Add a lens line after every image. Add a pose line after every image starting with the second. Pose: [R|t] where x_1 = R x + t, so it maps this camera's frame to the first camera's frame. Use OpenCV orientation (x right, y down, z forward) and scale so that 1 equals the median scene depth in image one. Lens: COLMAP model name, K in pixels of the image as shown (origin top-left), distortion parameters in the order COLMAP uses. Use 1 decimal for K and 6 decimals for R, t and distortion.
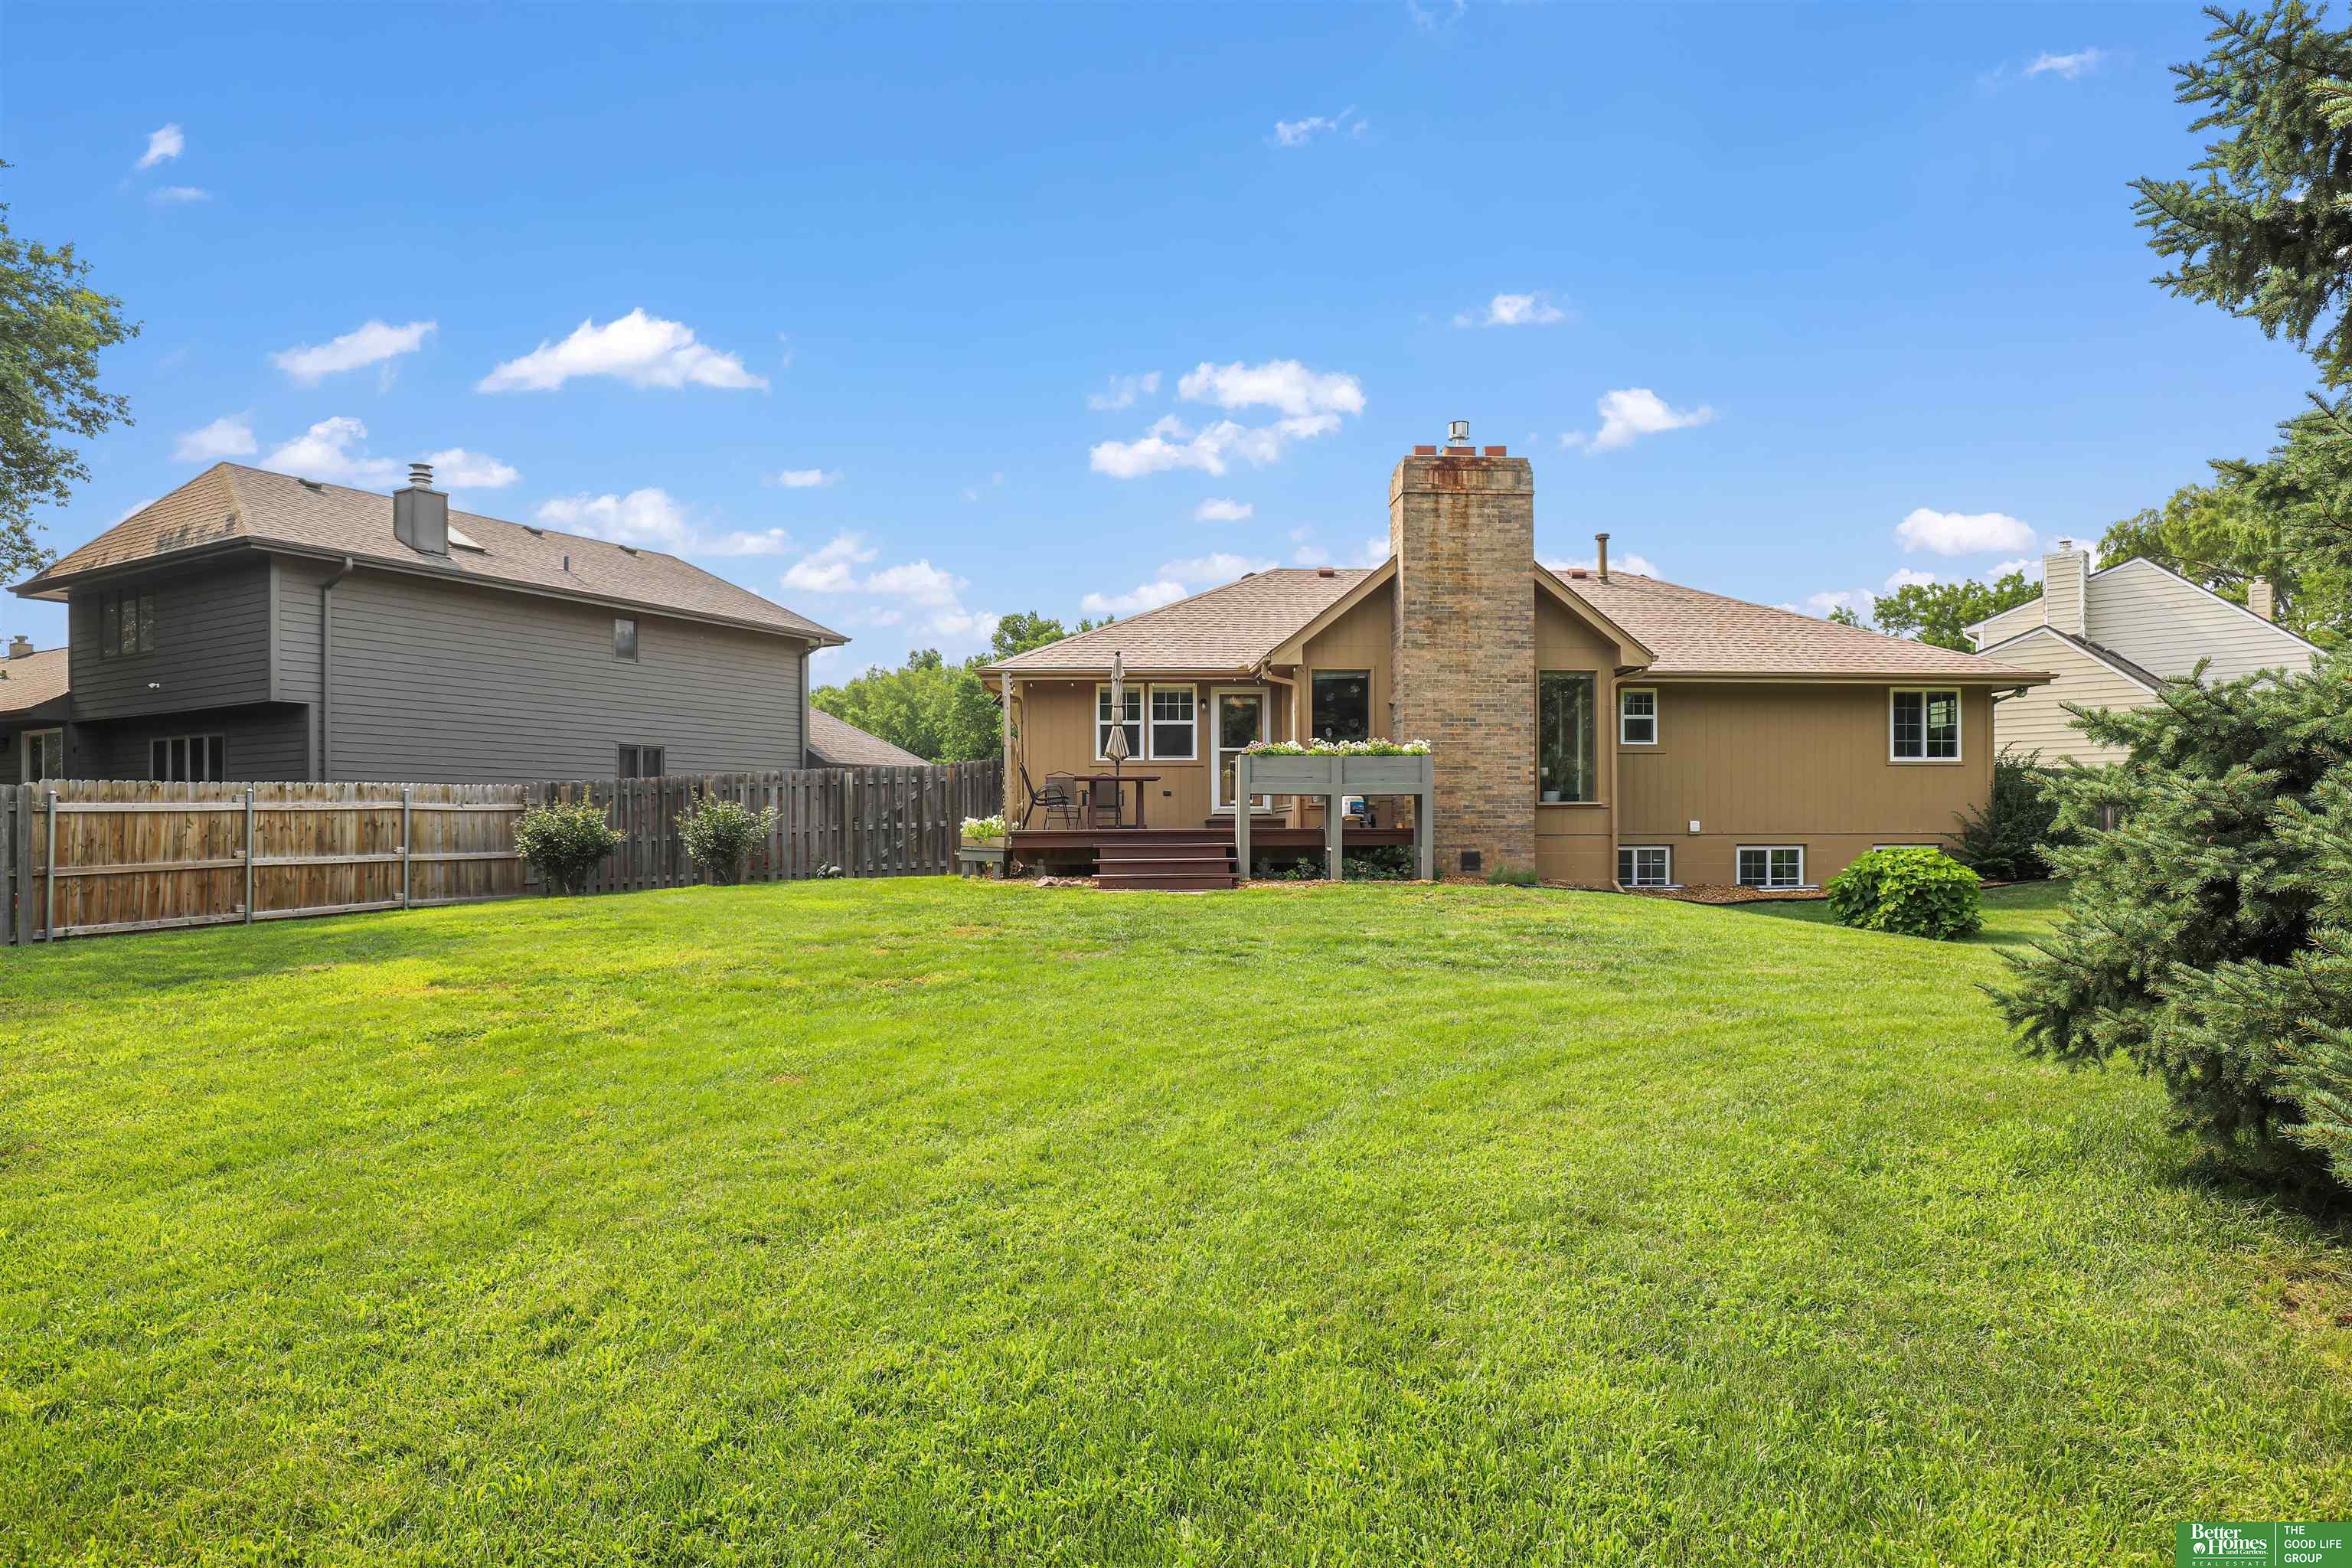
lens RADIAL K [[1422.6, 0, 1178.4], [0, 1422.6, 825.0], [0, 0, 1]] dist [-0.003300, -0.000270]
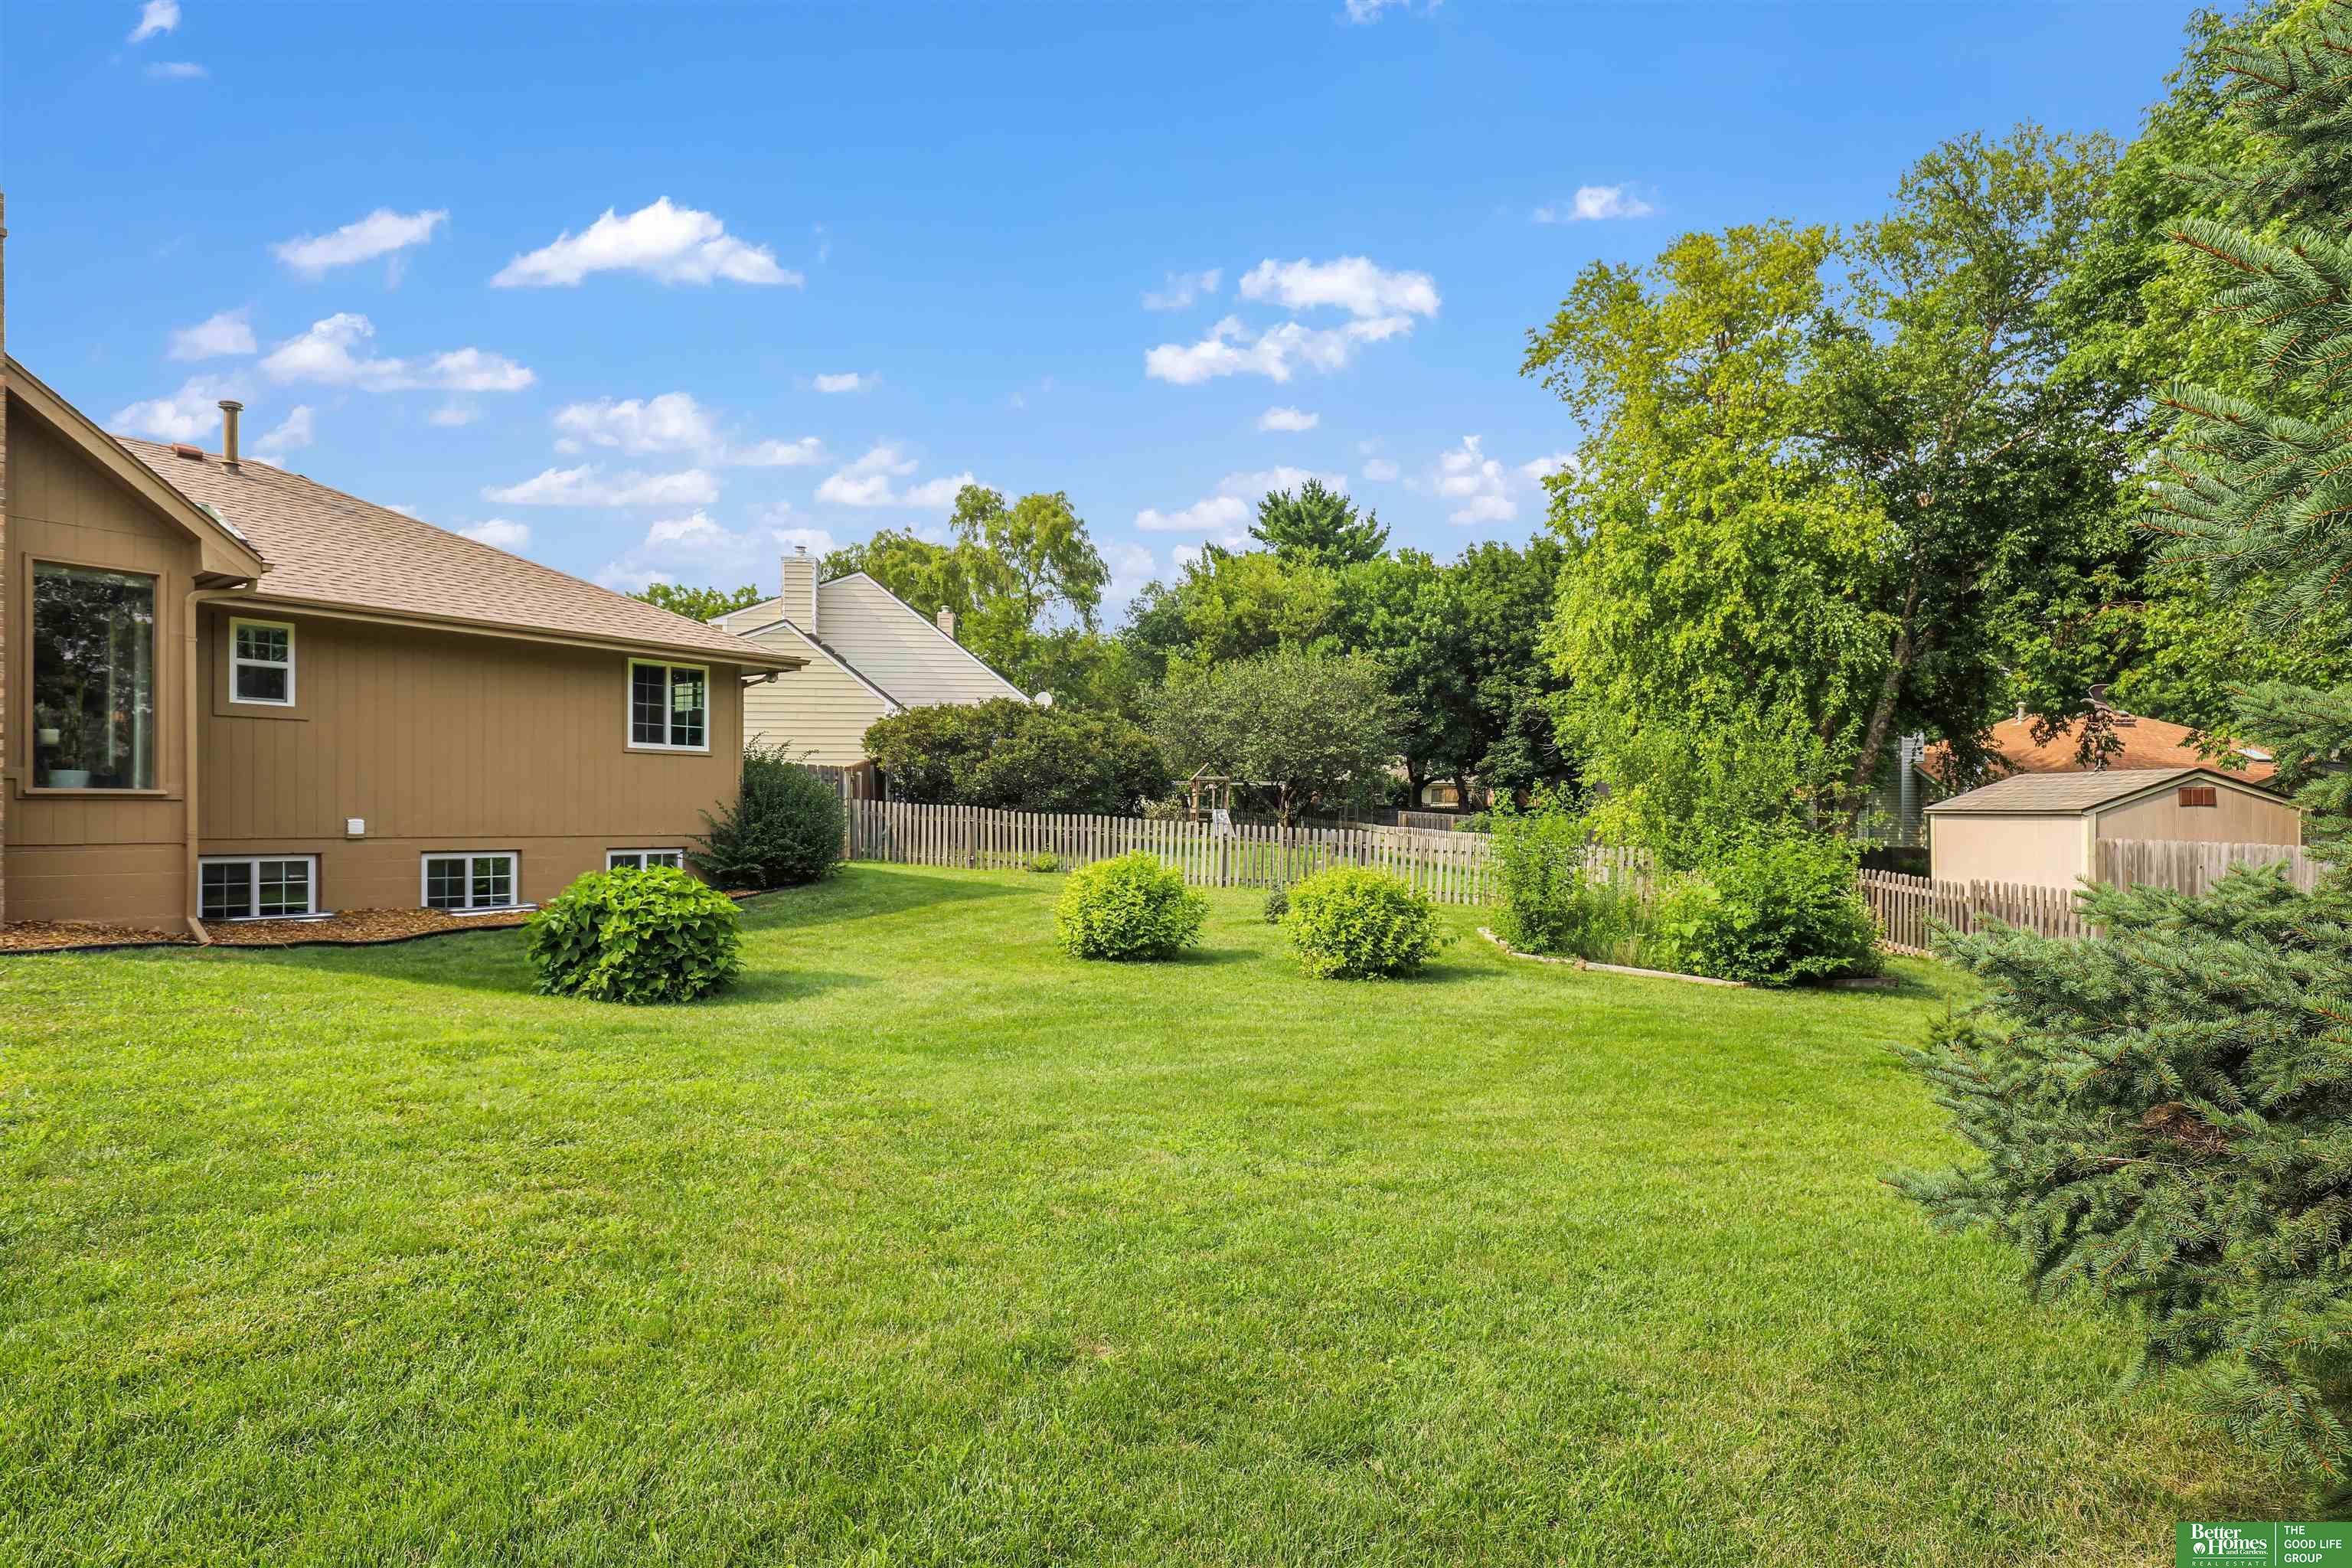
lens RADIAL K [[1268.7, 0, 1183.6], [0, 1268.7, 838.3], [0, 0, 1]] dist [-0.018025, -0.000740]
pose [[0.645943, -0.005355, 0.763367, 0.166300], [-0.012352, 0.999771, 0.017465, -0.010140], [-0.763286, -0.020710, 0.645729, 0.312611]]
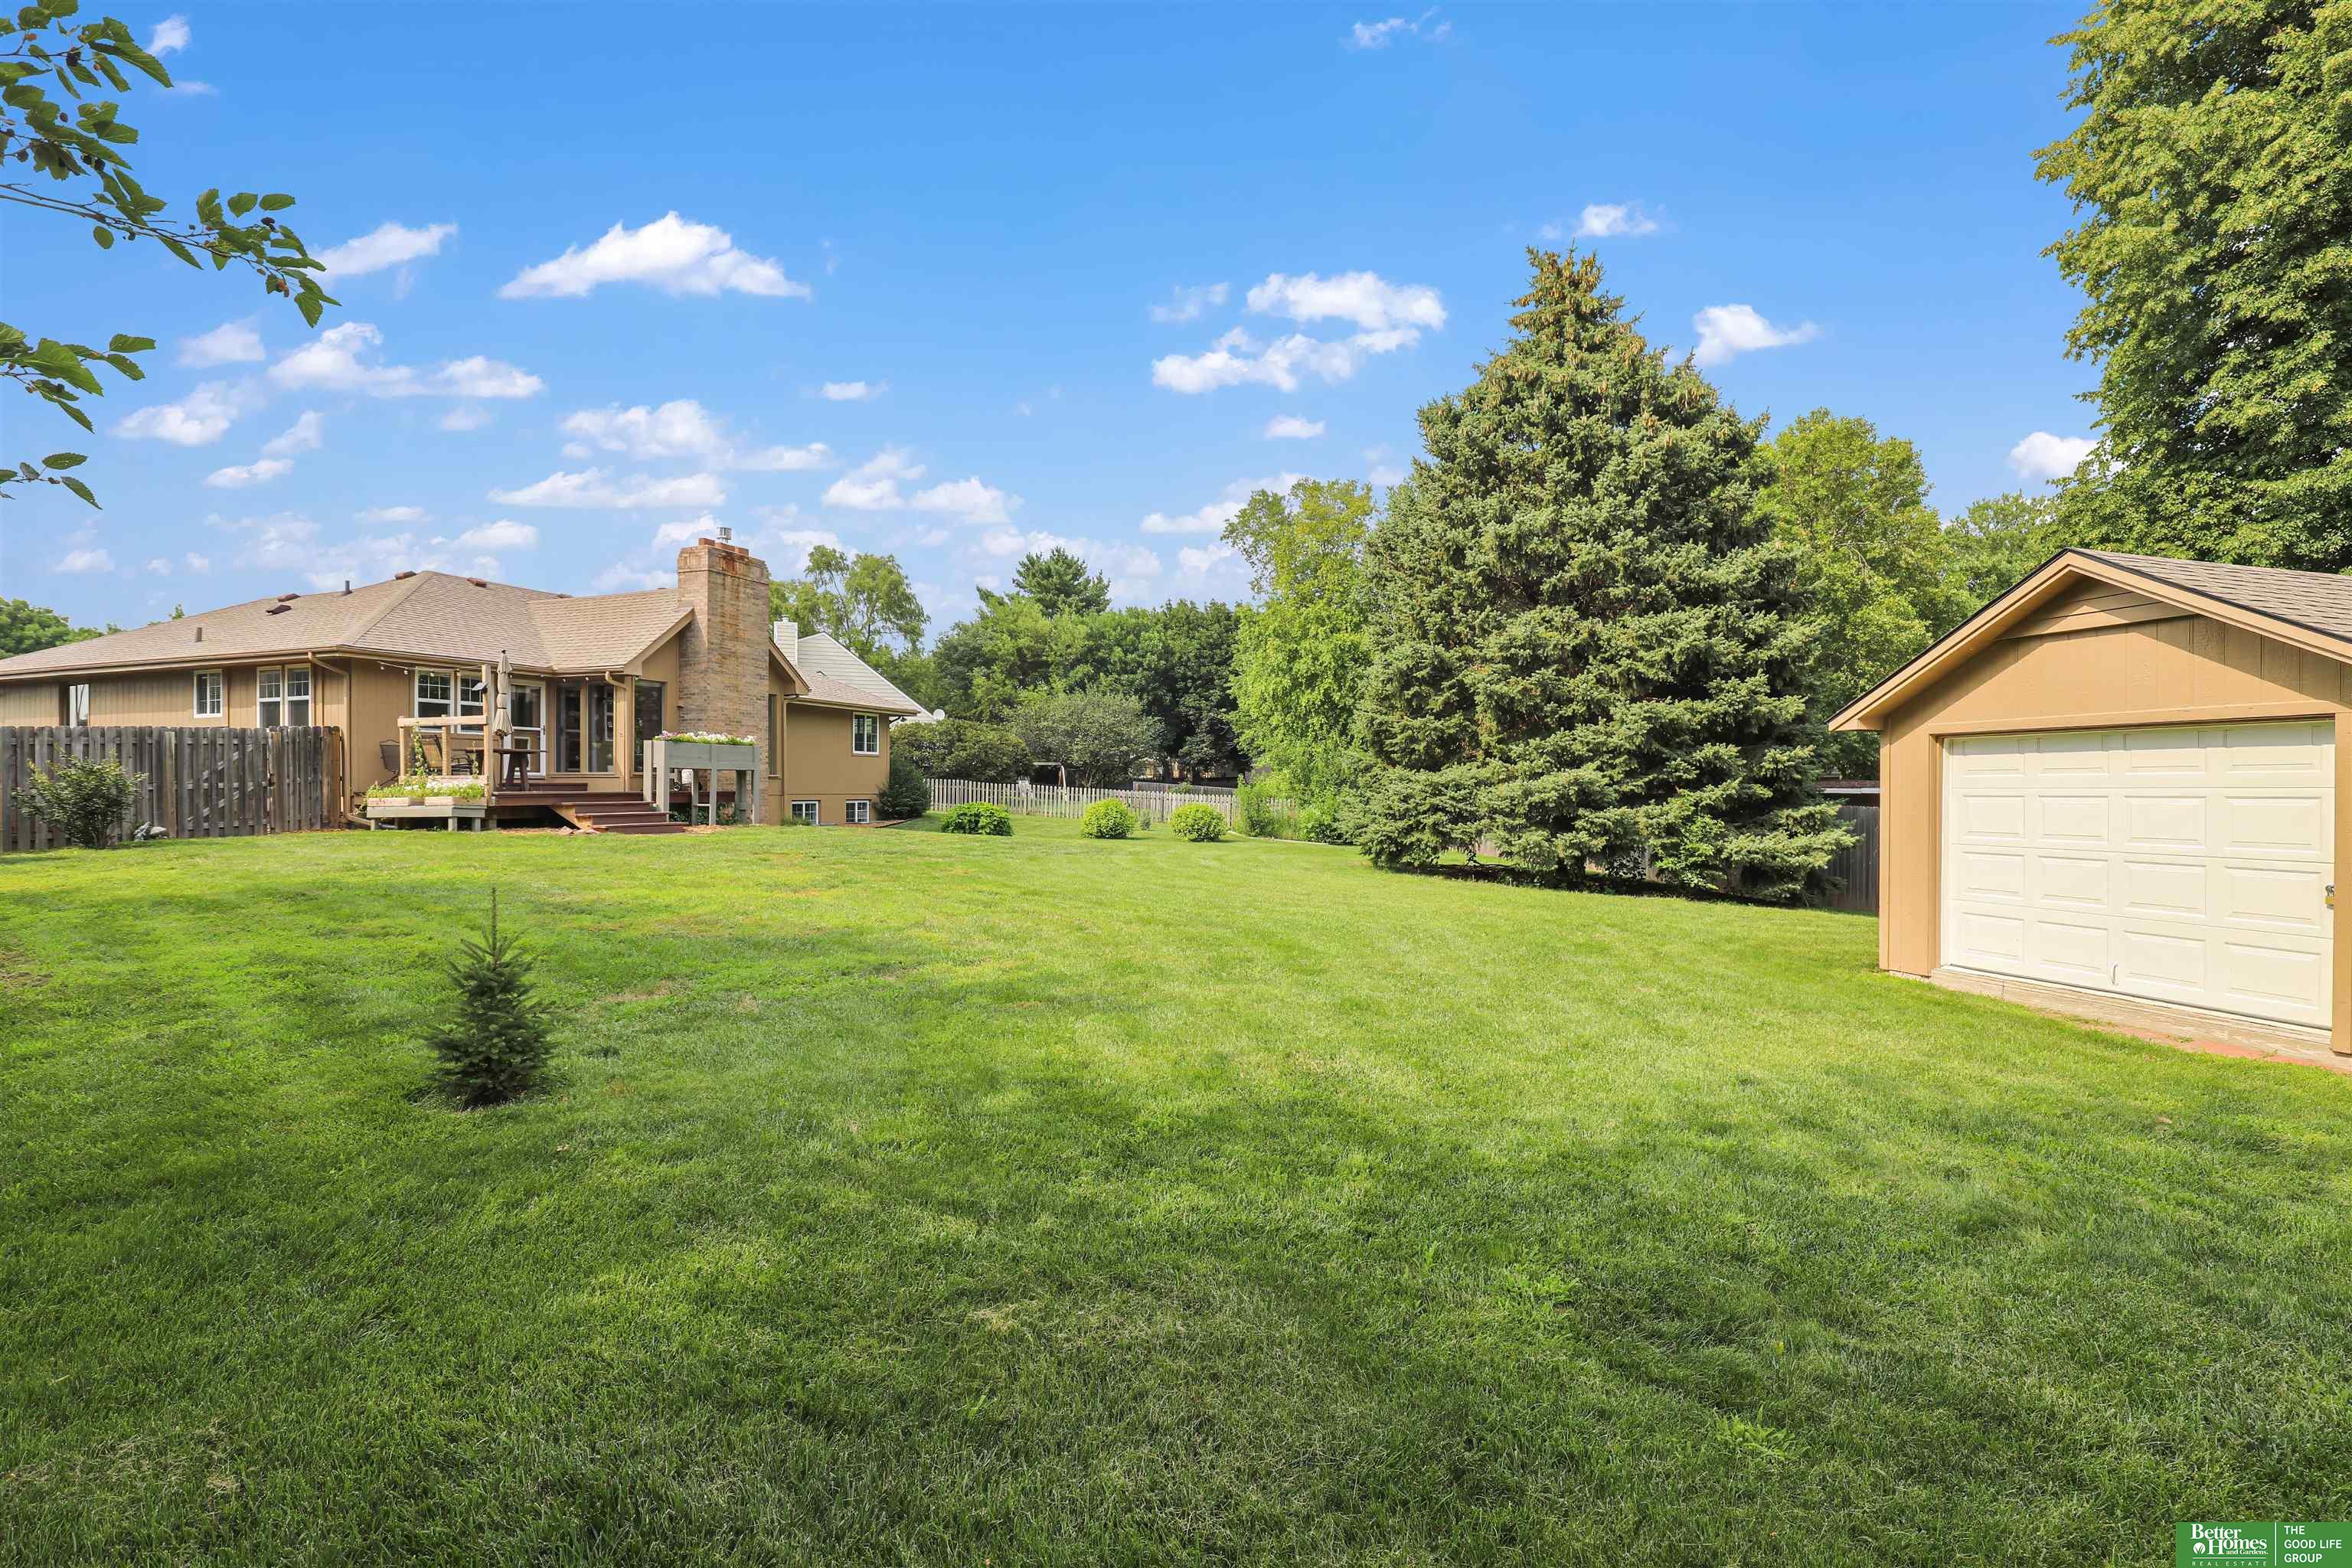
lens RADIAL K [[1144.9, 0, 1191.3], [0, 1144.9, 795.8], [0, 0, 1]] dist [-0.051014, 0.011630]
pose [[0.411819, -0.000731, 0.911265, -0.692714], [-0.011483, 0.999916, 0.005992, -0.005261], [-0.911193, -0.012931, 0.411776, 0.025880]]
